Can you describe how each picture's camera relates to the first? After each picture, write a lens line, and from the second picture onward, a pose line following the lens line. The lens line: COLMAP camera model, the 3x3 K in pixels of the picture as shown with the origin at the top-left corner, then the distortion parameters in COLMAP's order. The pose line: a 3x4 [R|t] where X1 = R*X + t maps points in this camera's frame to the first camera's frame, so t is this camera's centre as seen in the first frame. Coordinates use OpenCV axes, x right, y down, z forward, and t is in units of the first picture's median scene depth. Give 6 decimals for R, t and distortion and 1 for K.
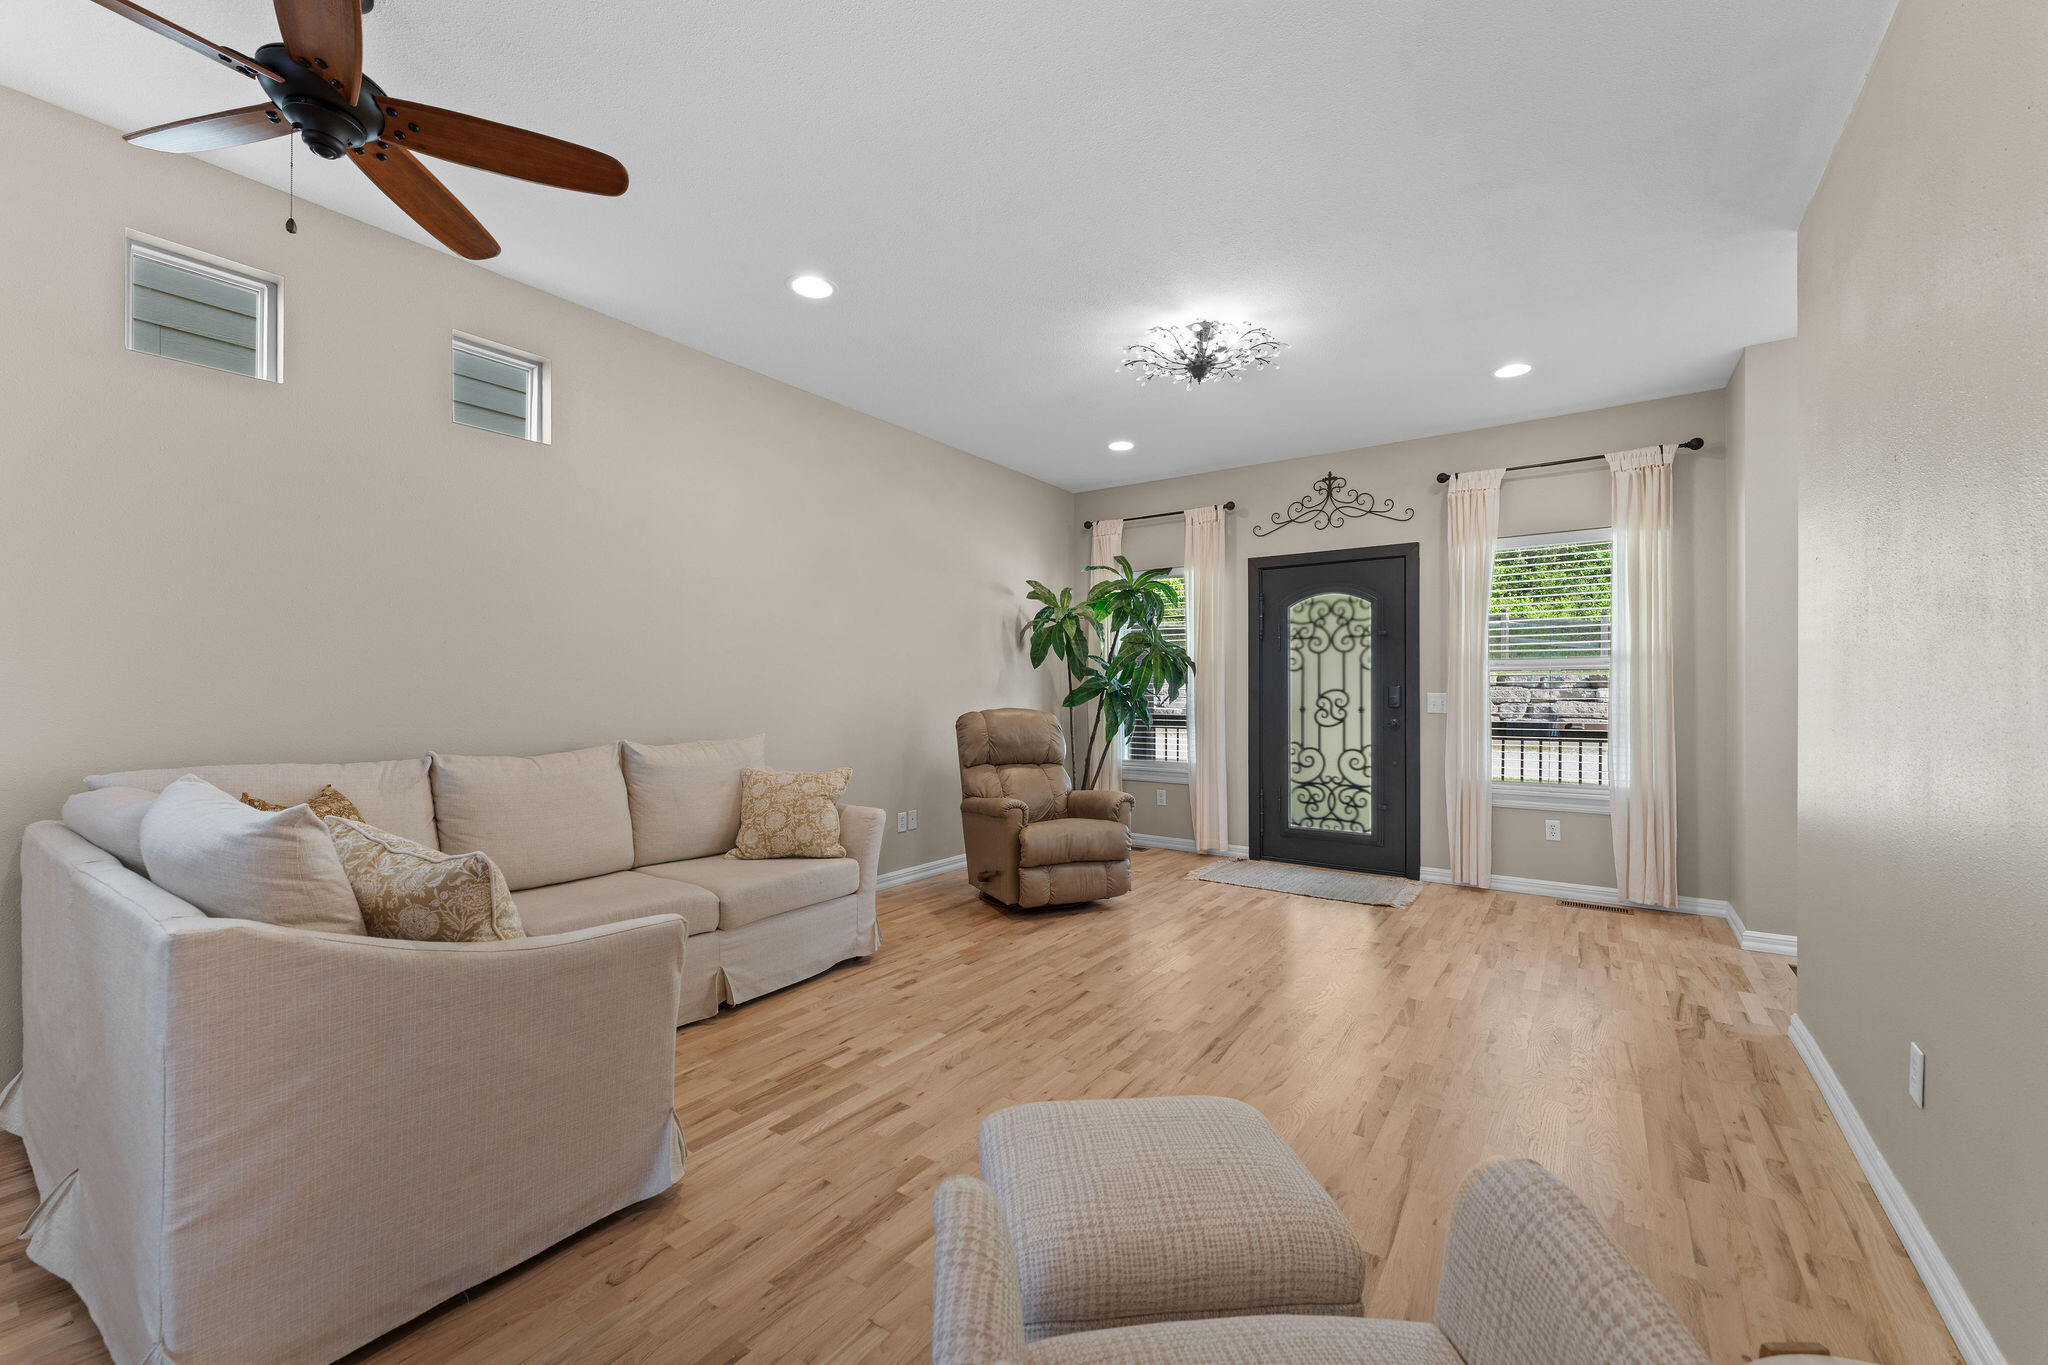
lens RADIAL K [[820.6, 0, 1014.9], [0, 820.6, 689.4], [0, 0, 1]] dist [-0.001104, -0.000138]
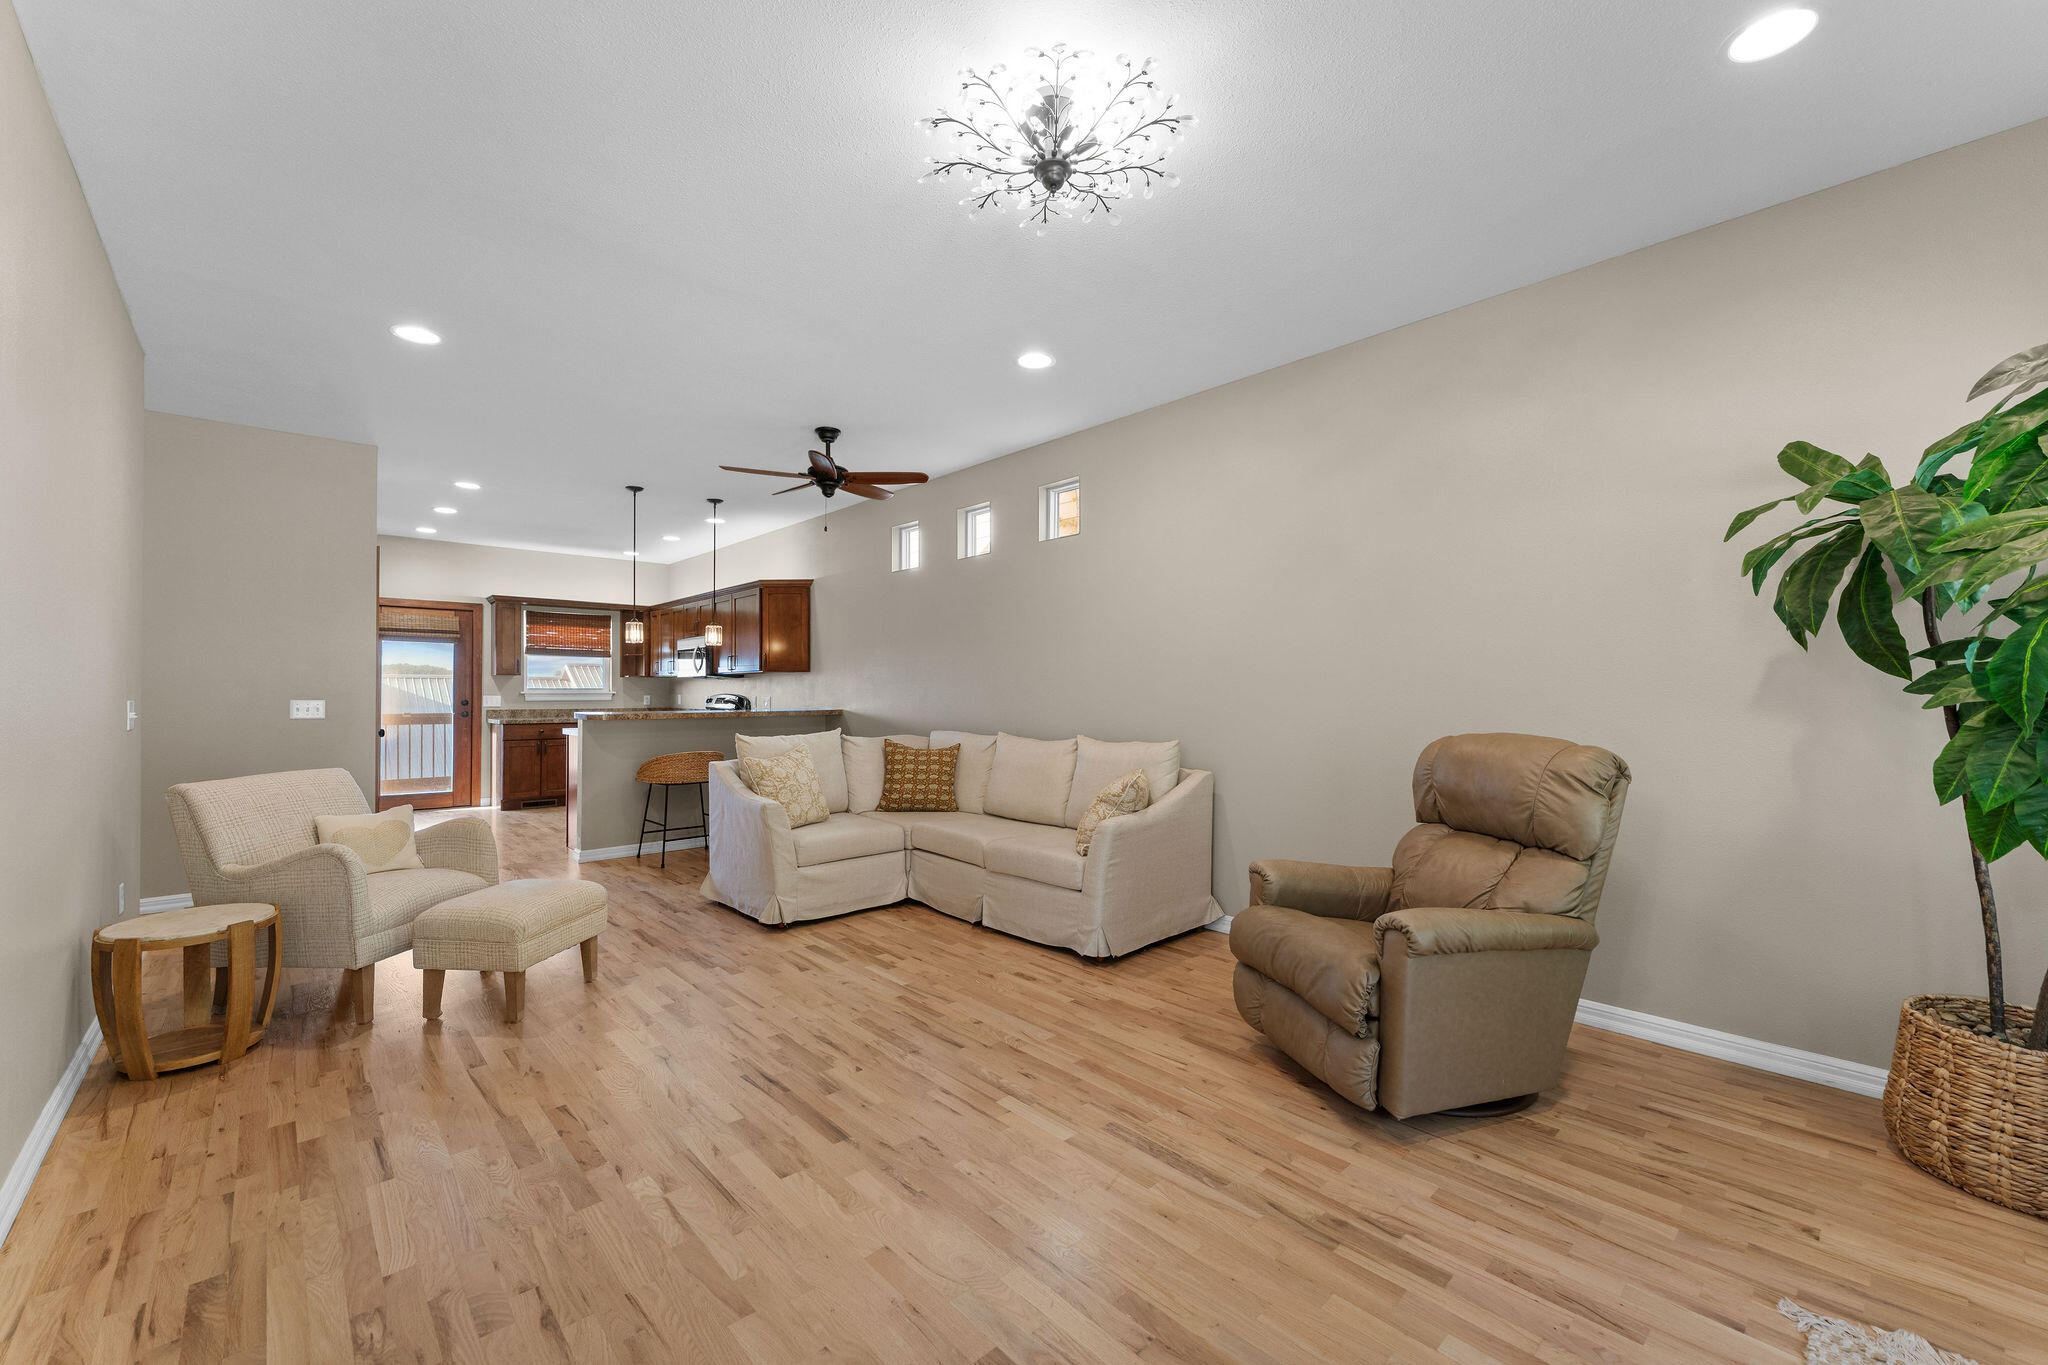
lens RADIAL K [[820.6, 0, 1019.9], [0, 820.6, 689.4], [0, 0, 1]] dist [-0.001104, -0.000138]
pose [[-0.215287, -0.011684, -0.976481, 1.037267], [-0.001219, 0.999931, -0.011696, 0.001272], [0.976550, -0.001328, -0.215287, 1.399214]]
